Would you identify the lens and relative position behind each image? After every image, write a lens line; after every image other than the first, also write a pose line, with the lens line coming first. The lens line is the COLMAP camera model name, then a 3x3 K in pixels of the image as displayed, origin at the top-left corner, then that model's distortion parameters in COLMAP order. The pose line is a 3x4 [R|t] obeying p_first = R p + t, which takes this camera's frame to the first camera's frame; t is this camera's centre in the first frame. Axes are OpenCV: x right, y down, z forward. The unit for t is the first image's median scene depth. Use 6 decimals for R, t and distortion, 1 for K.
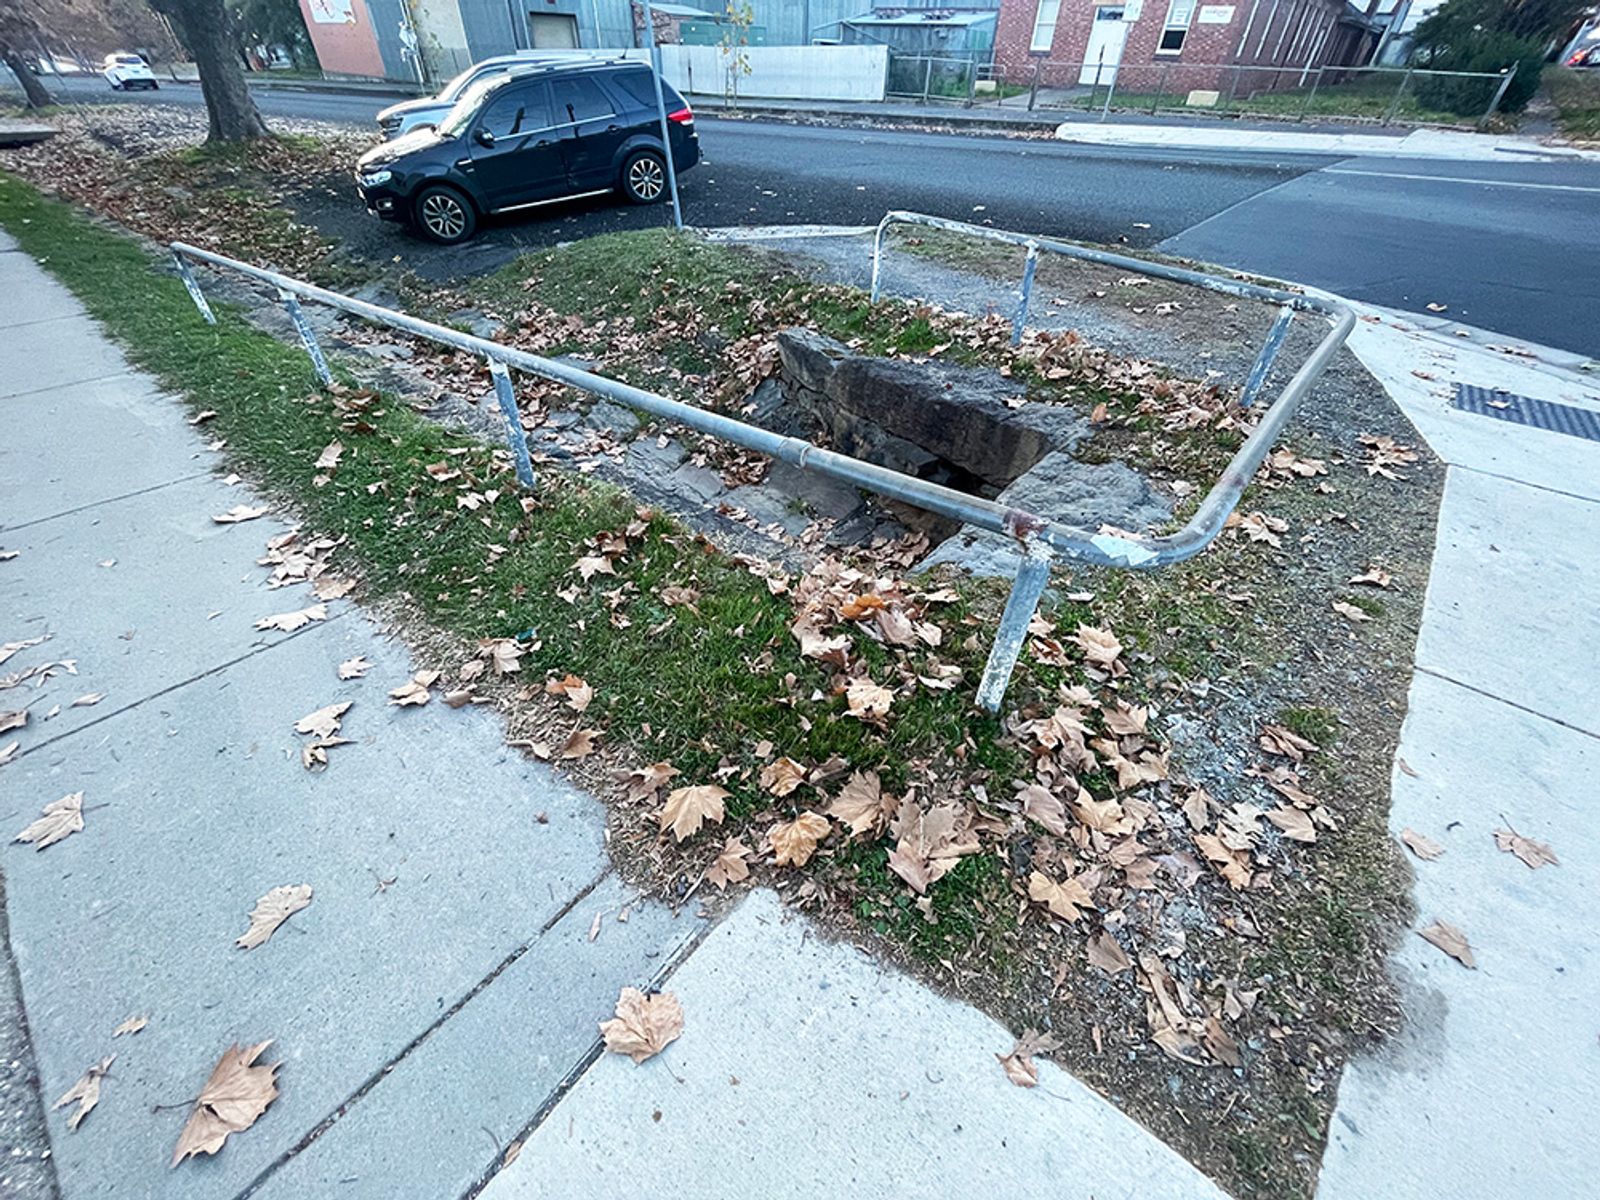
lens RADIAL K [[656.8, 0, 800.0], [0, 656.8, 600.0], [0, 0, 1]] dist [-0.001798, 0.000033]
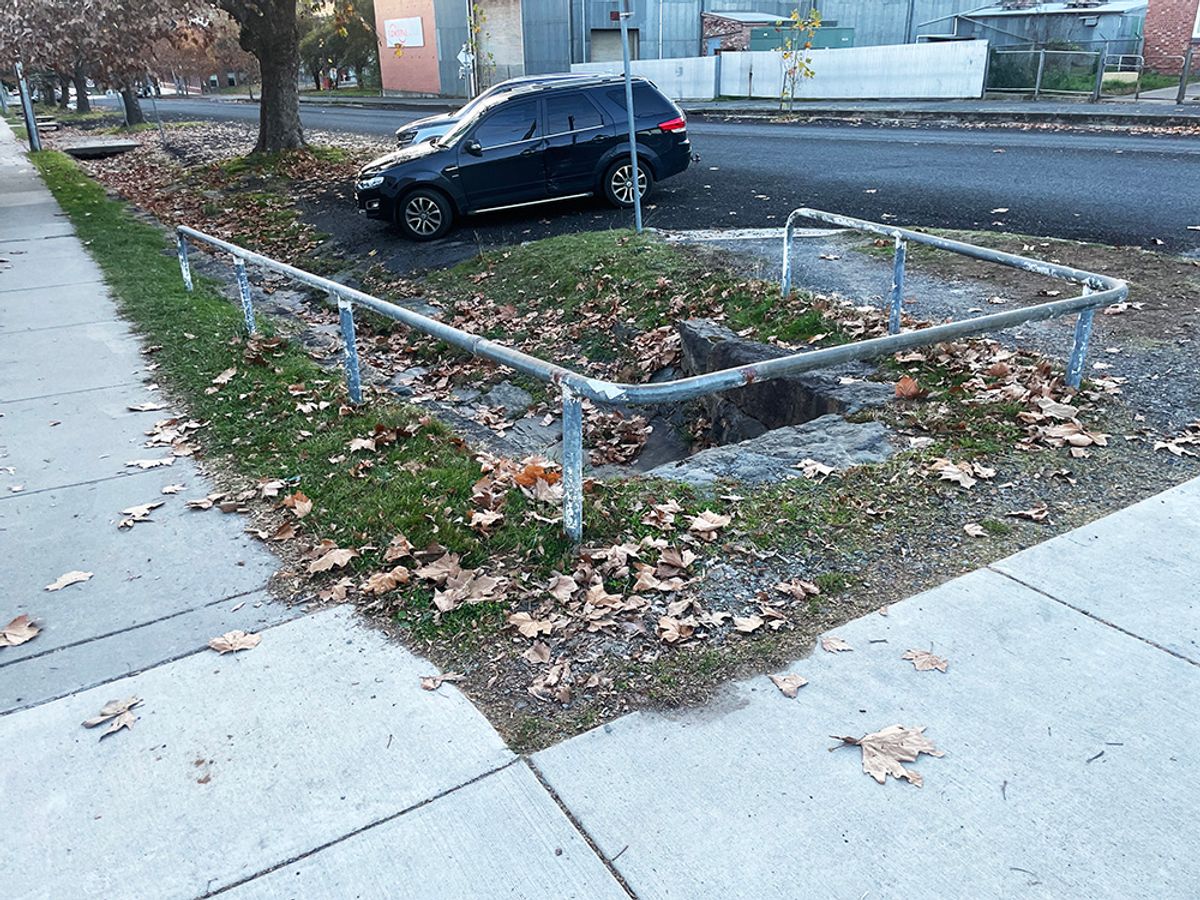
lens RADIAL K [[920.2, 0, 600.0], [0, 920.2, 450.0], [0, 0, 1]] dist [0.117536, -0.167380]
pose [[0.951844, 0.080940, -0.295704, 0.238284], [-0.163588, 0.949825, -0.266591, 0.131947], [0.259289, 0.302127, 0.917327, -0.187092]]
